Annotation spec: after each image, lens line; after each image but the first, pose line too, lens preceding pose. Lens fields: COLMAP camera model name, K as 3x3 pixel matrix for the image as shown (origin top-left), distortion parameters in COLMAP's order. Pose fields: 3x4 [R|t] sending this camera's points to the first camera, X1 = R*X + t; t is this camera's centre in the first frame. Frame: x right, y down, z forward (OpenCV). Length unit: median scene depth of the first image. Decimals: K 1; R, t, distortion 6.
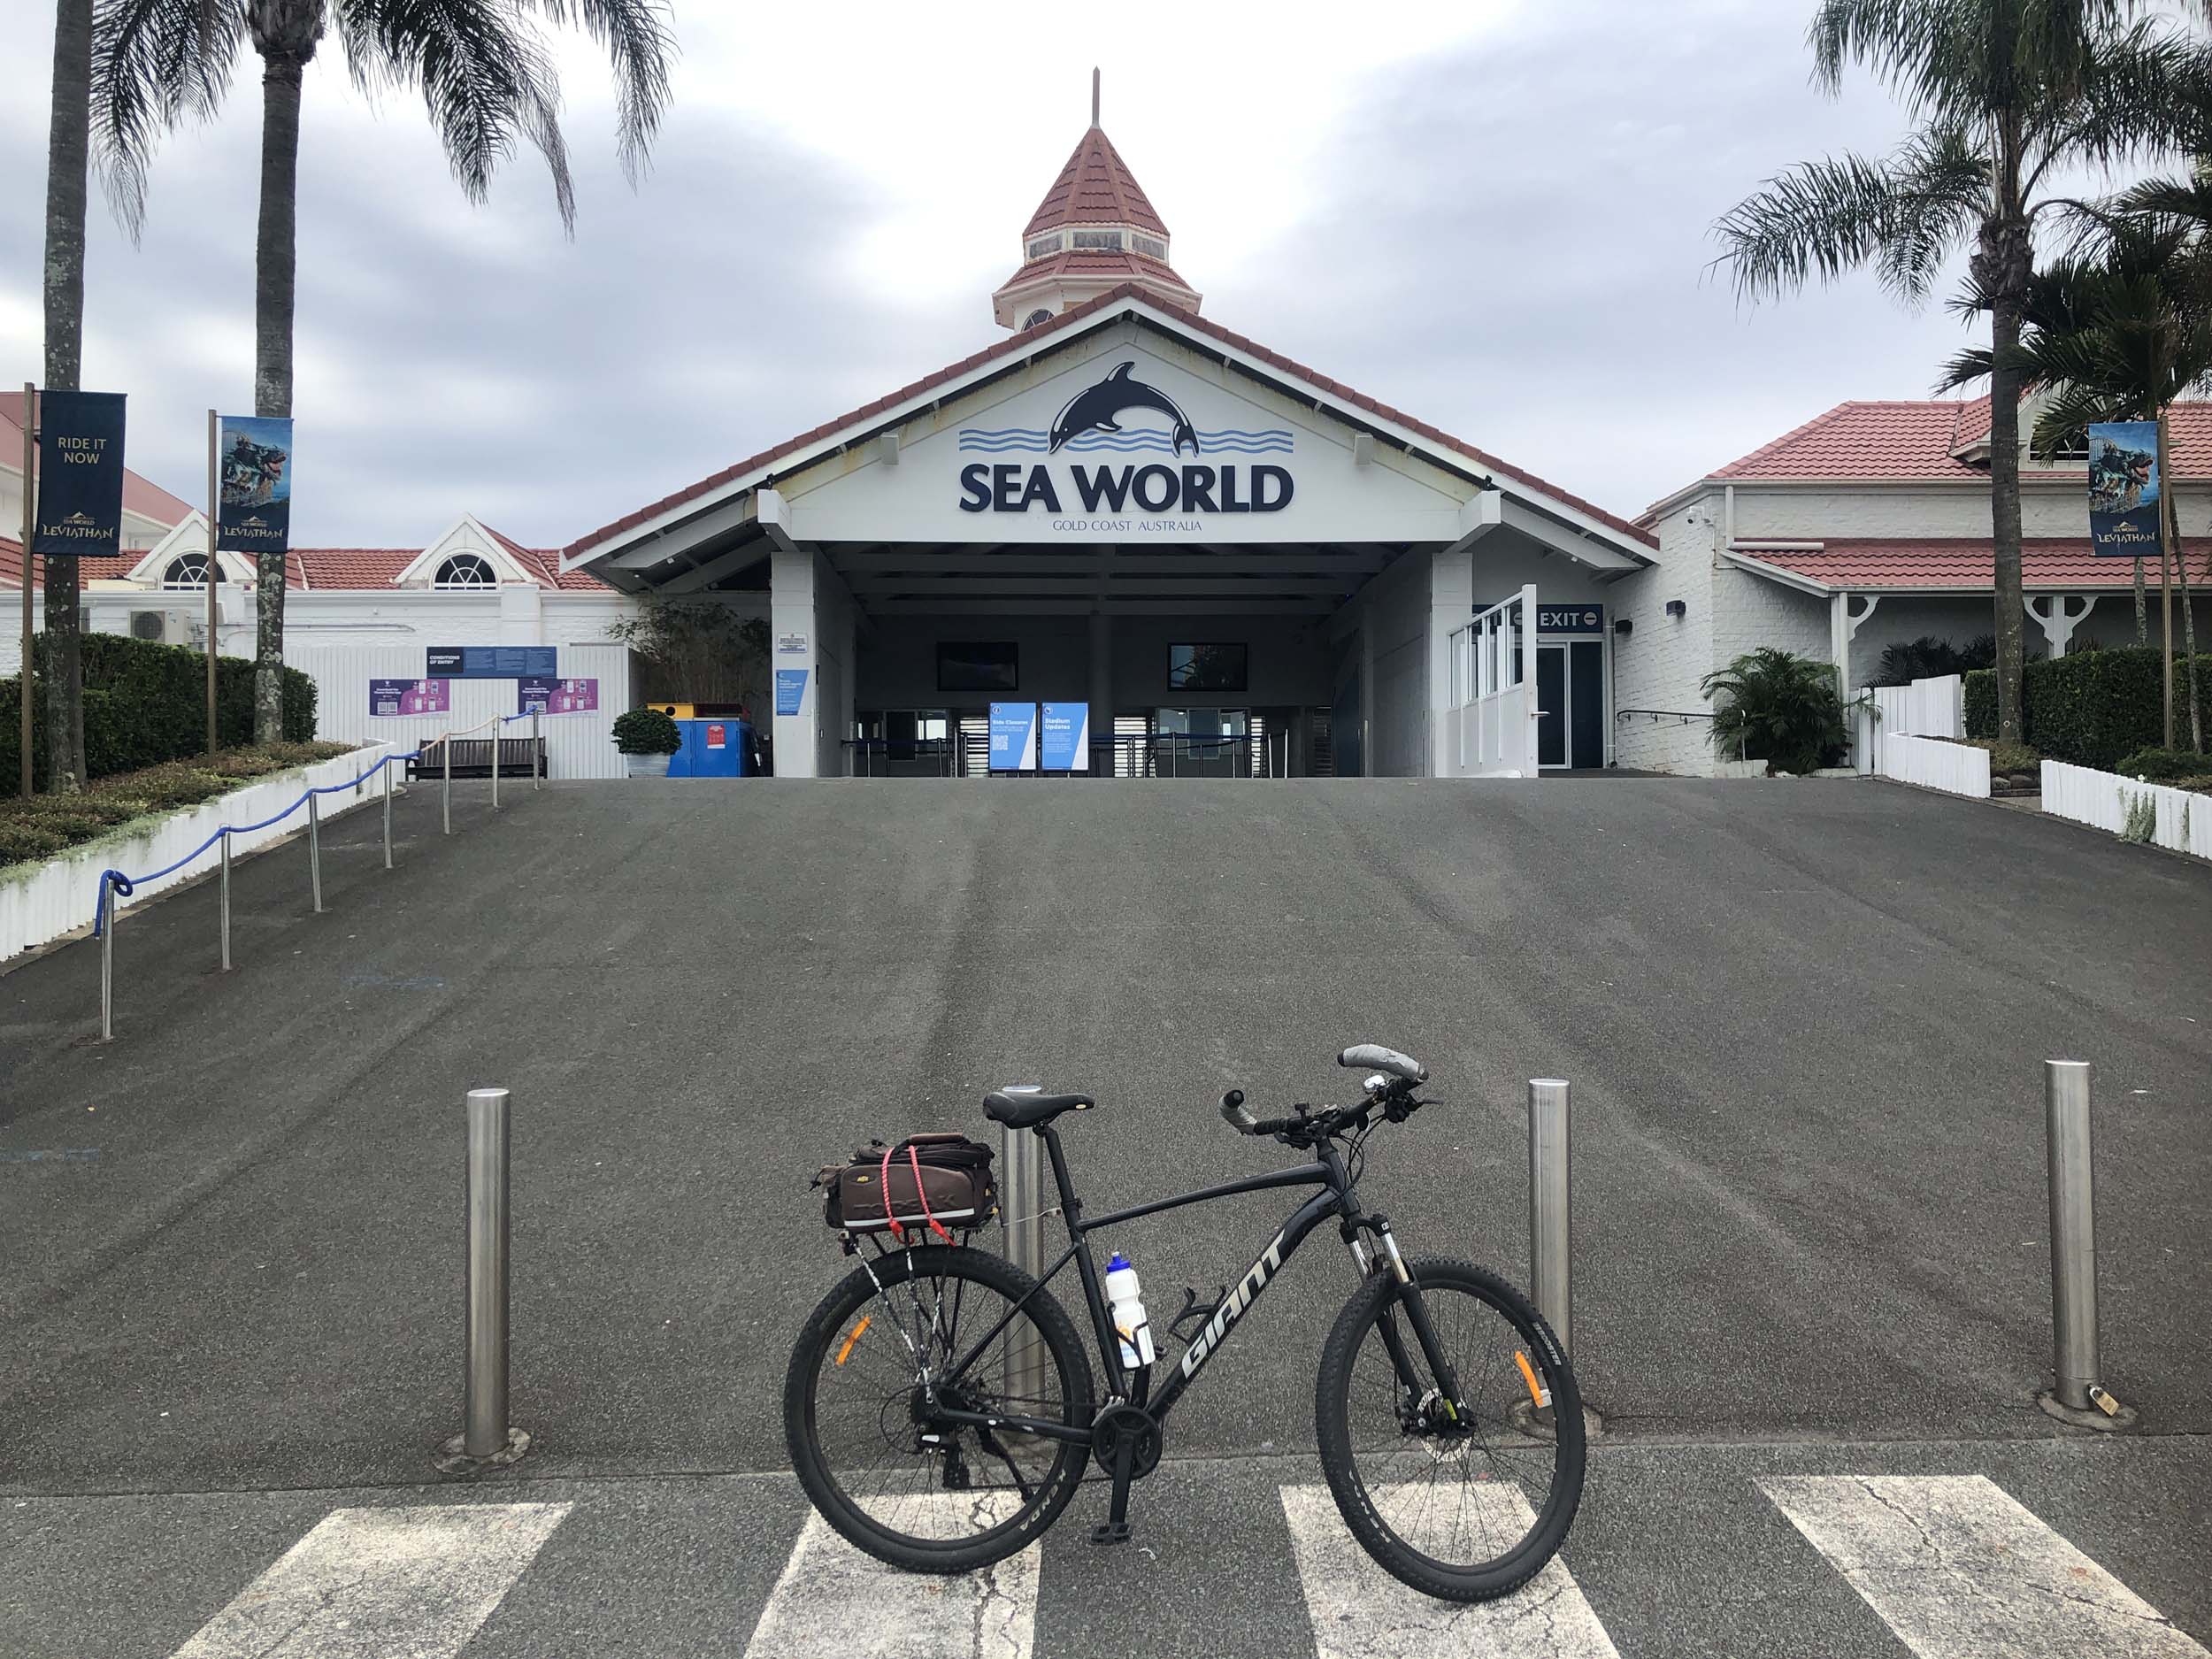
lens RADIAL K [[1826.1, 0, 1123.9], [0, 1826.1, 812.2], [0, 0, 1]] dist [0.032699, -0.037356]
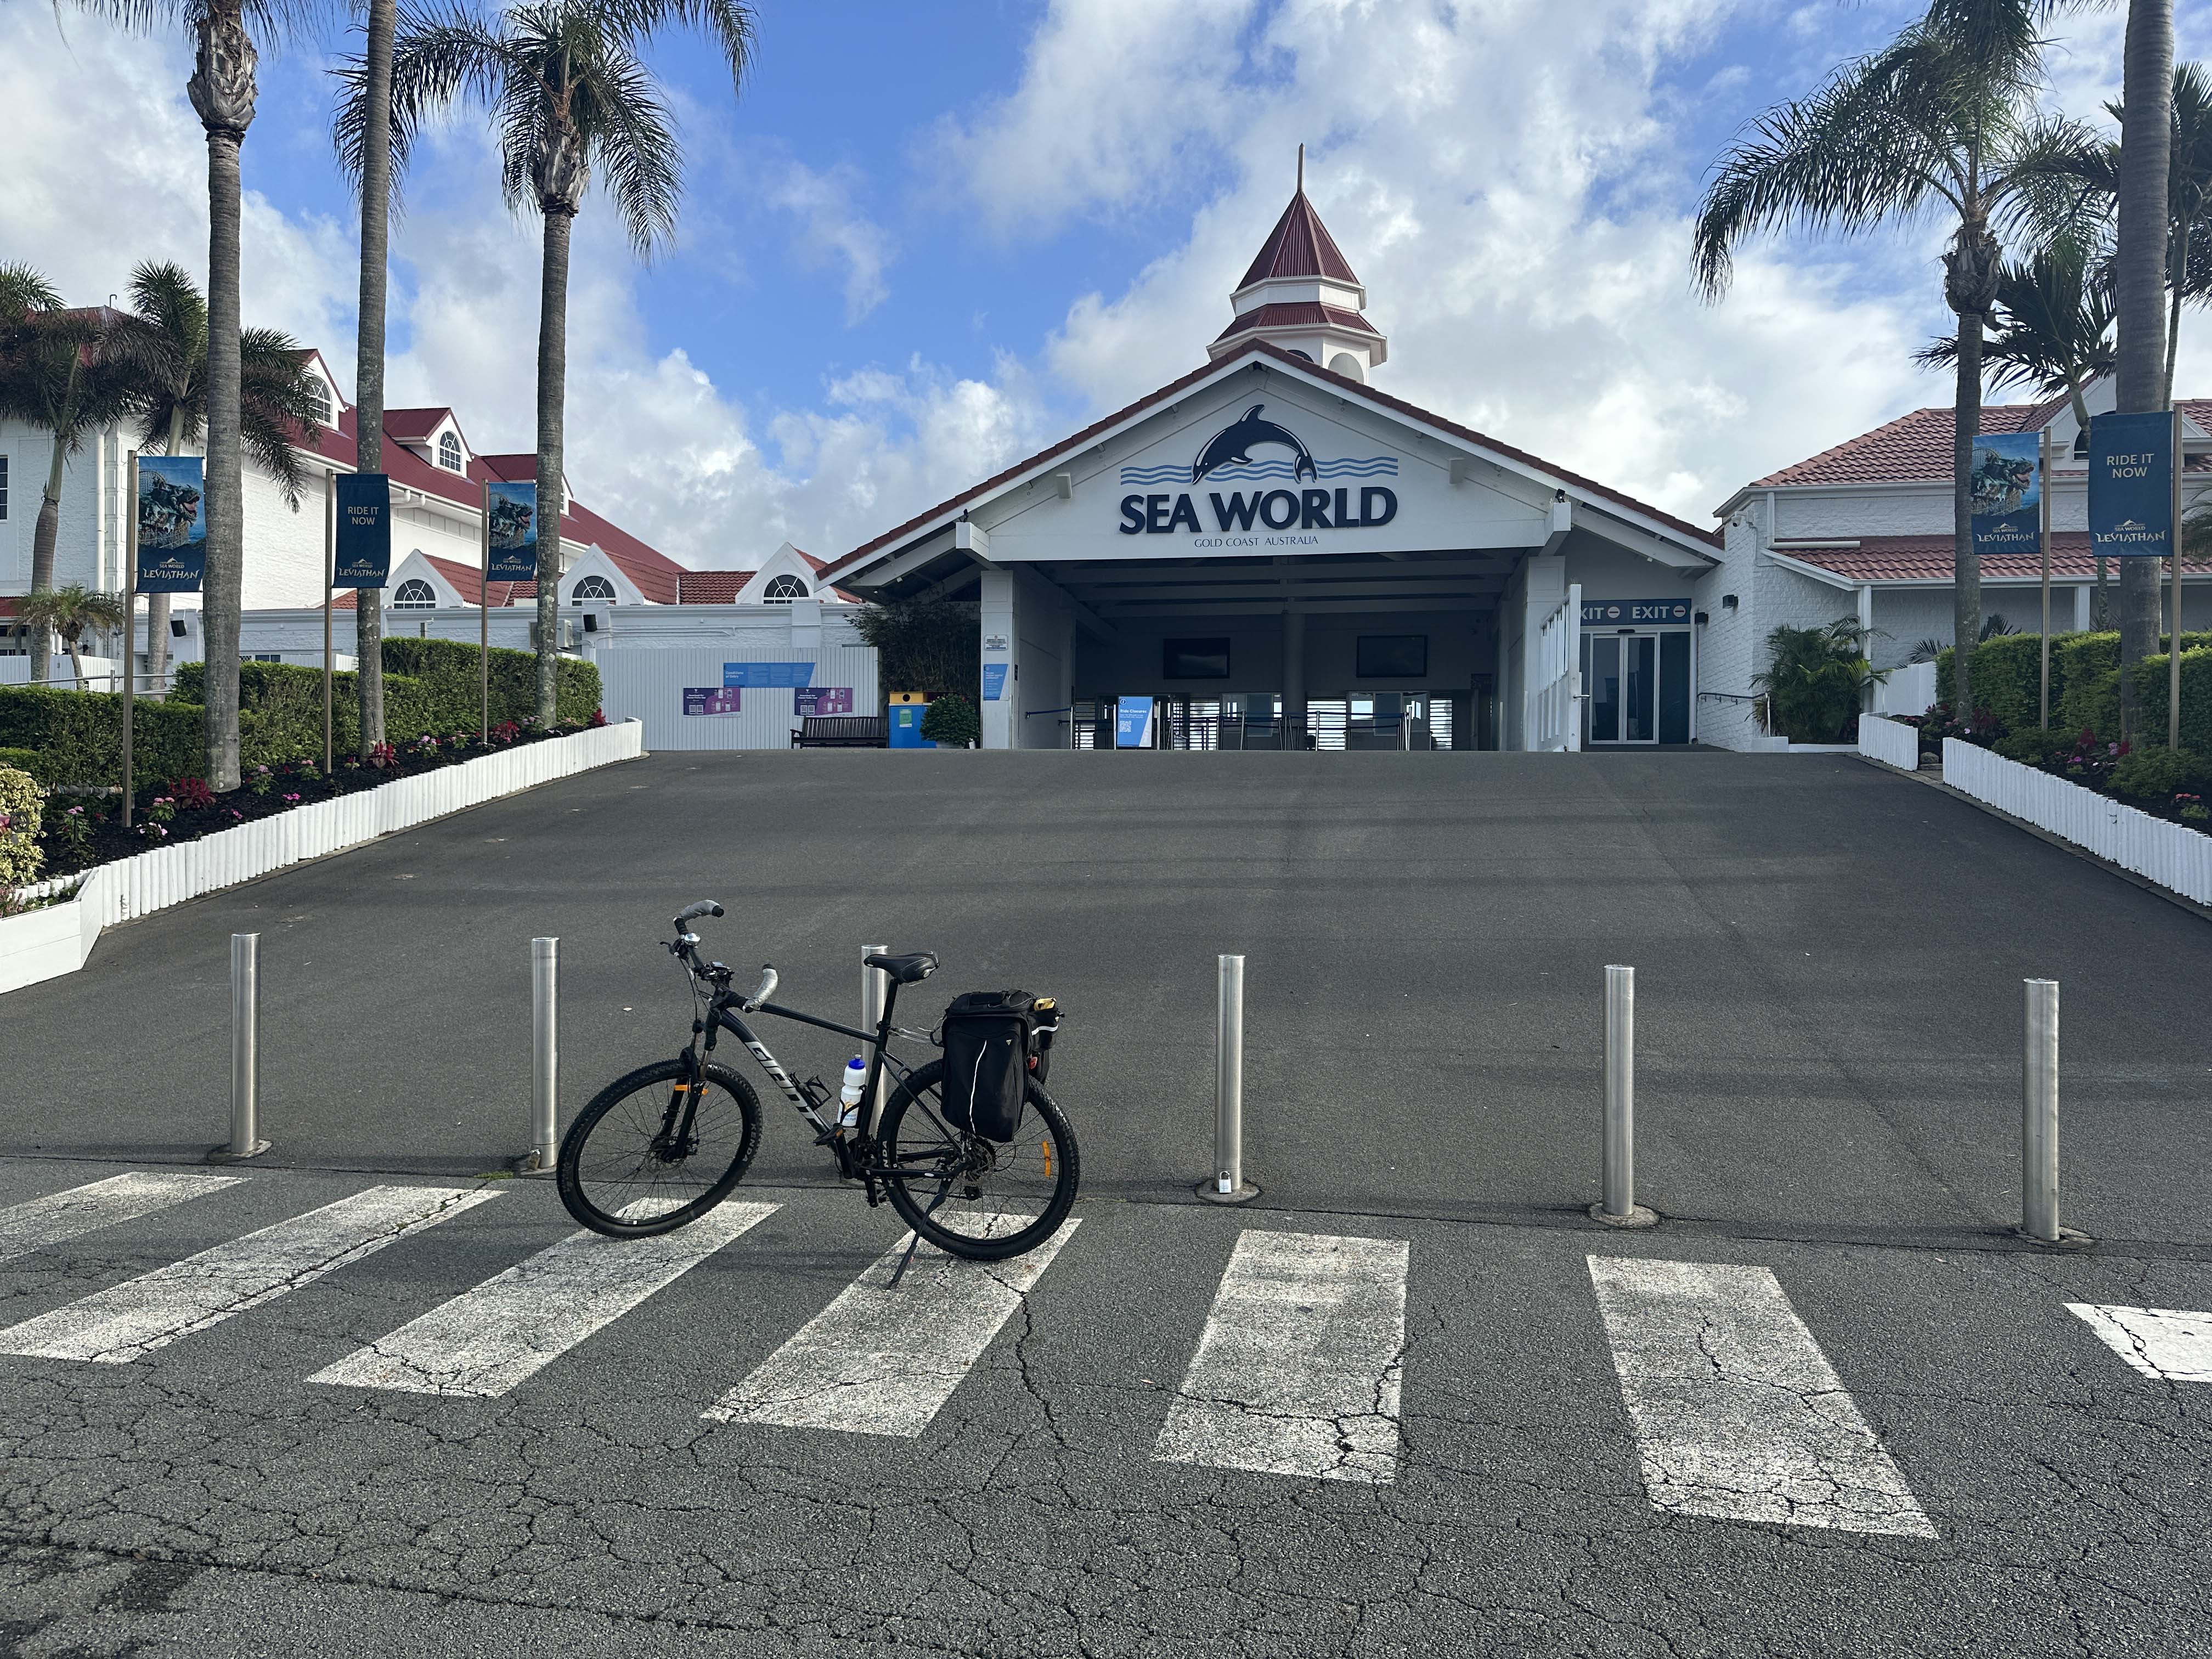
lens RADIAL K [[1563.5, 0, 1098.8], [0, 1563.5, 817.2], [0, 0, 1]] dist [0.098757, -0.025677]
pose [[0.973492, 0.014587, -0.228255, 0.141071], [-0.009217, 0.999656, 0.024575, 0.001093], [0.228535, -0.021819, 0.973291, -0.040369]]
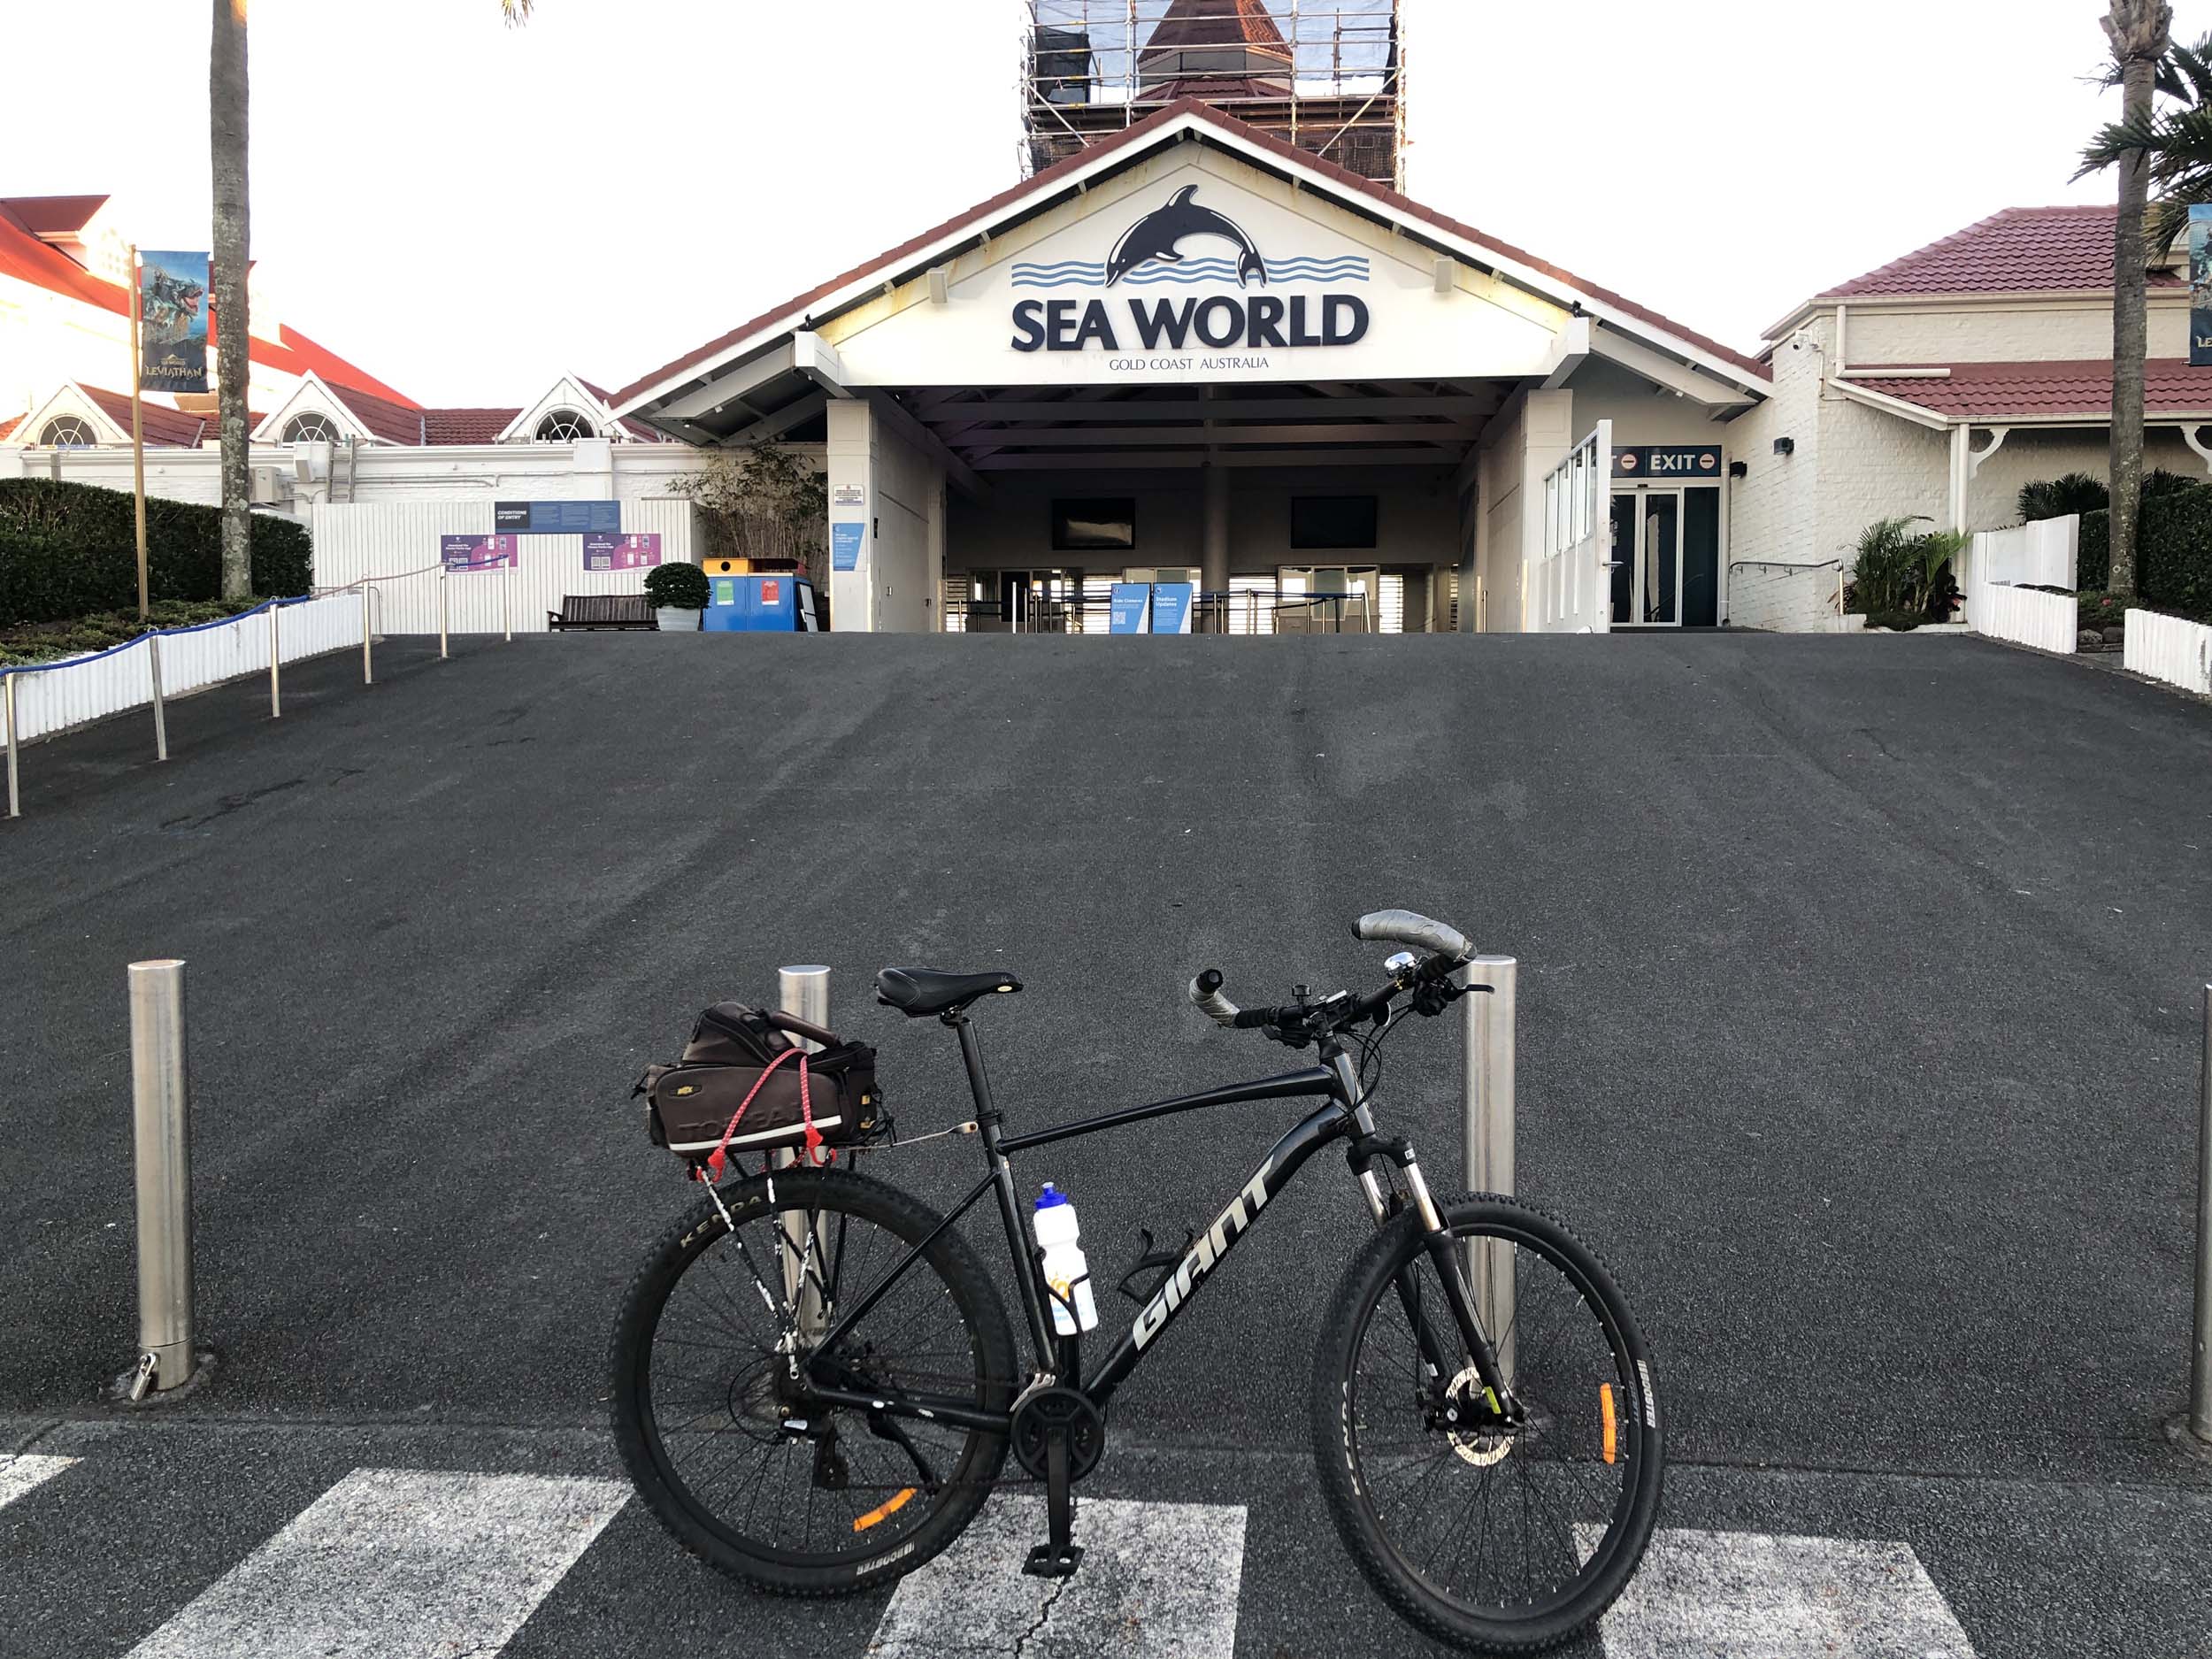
lens RADIAL K [[1826.1, 0, 1120.9], [0, 1826.1, 821.2], [0, 0, 1]] dist [0.032699, -0.037356]
pose [[0.991646, 0.014753, -0.128140, 0.091227], [-0.004883, 0.997020, 0.076995, 0.004890], [0.128894, -0.075726, 0.988763, 0.050505]]
